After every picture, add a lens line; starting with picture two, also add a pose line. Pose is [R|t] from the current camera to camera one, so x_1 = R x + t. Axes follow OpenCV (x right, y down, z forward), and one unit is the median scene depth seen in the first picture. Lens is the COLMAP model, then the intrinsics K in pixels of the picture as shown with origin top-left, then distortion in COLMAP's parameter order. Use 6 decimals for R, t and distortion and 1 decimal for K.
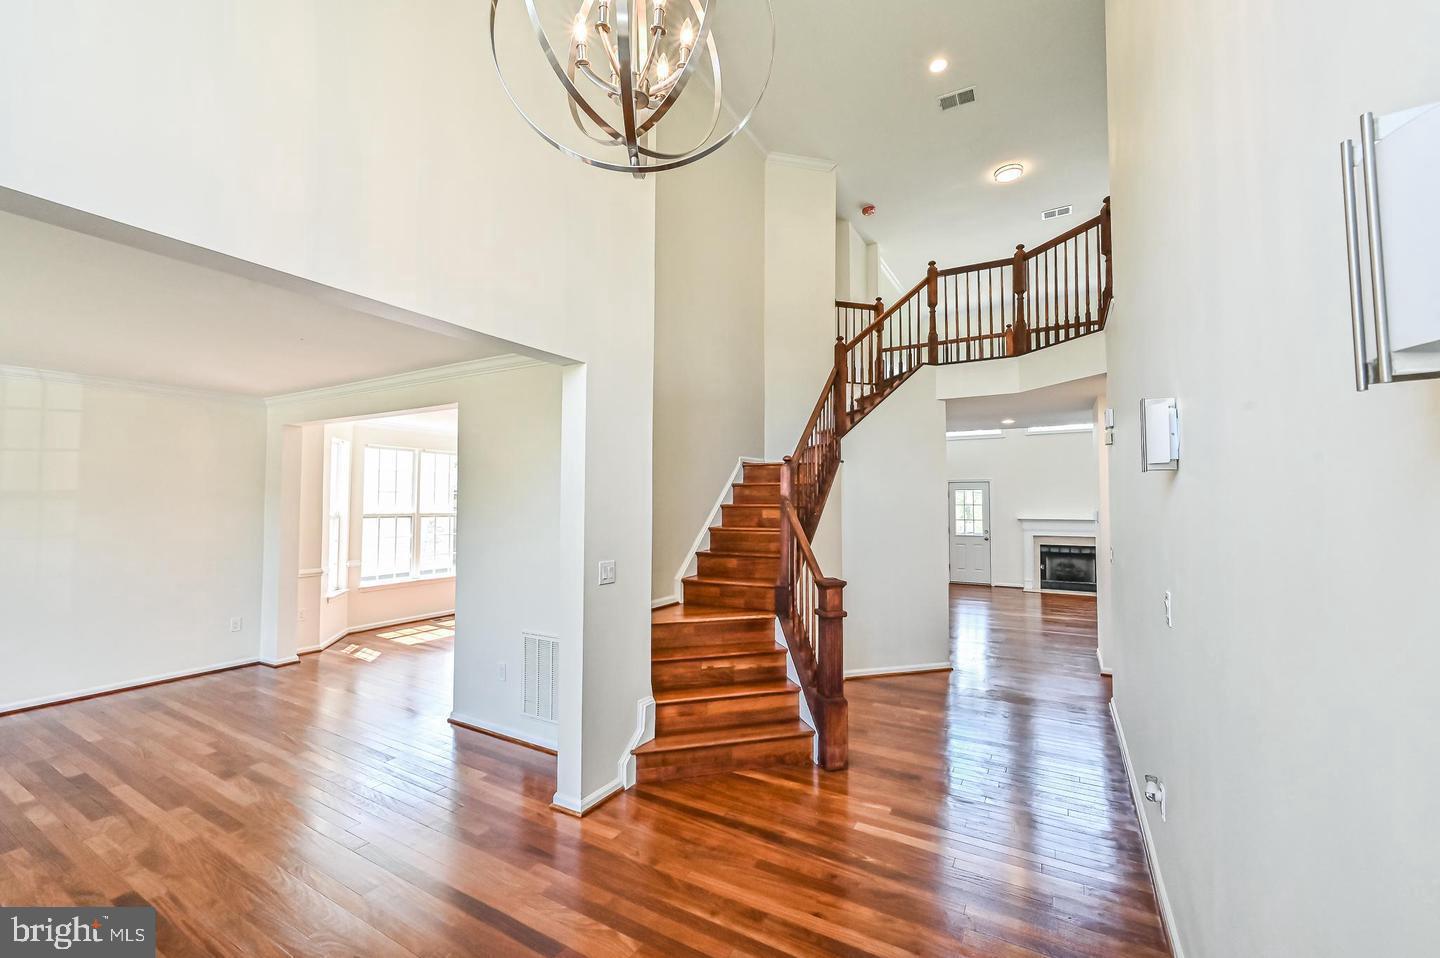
lens RADIAL K [[586.9, 0, 720.0], [0, 586.9, 479.0], [0, 0, 1]] dist [0.000765, 0.000142]
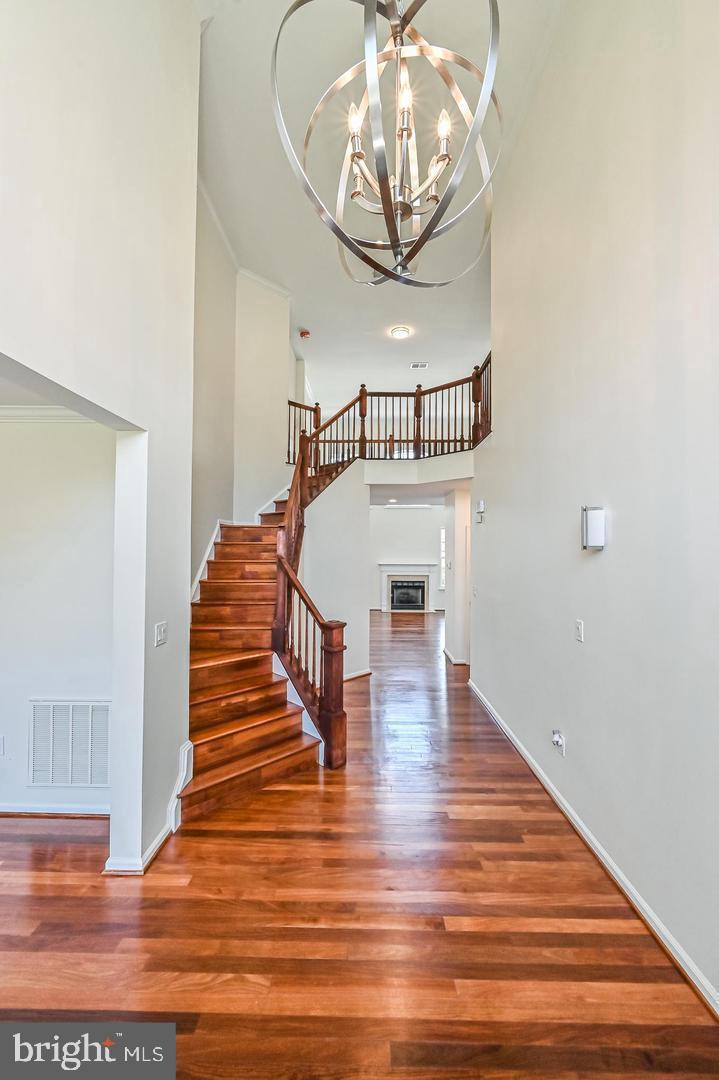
lens RADIAL K [[440.2, 0, 359.5], [0, 440.2, 540.0], [0, 0, 1]] dist [0.000765, 0.000142]
pose [[0.874116, 0.012959, 0.485545, -0.218203], [-0.022678, 0.999643, 0.014147, -0.022371], [-0.485188, -0.023377, 0.874097, 0.117629]]
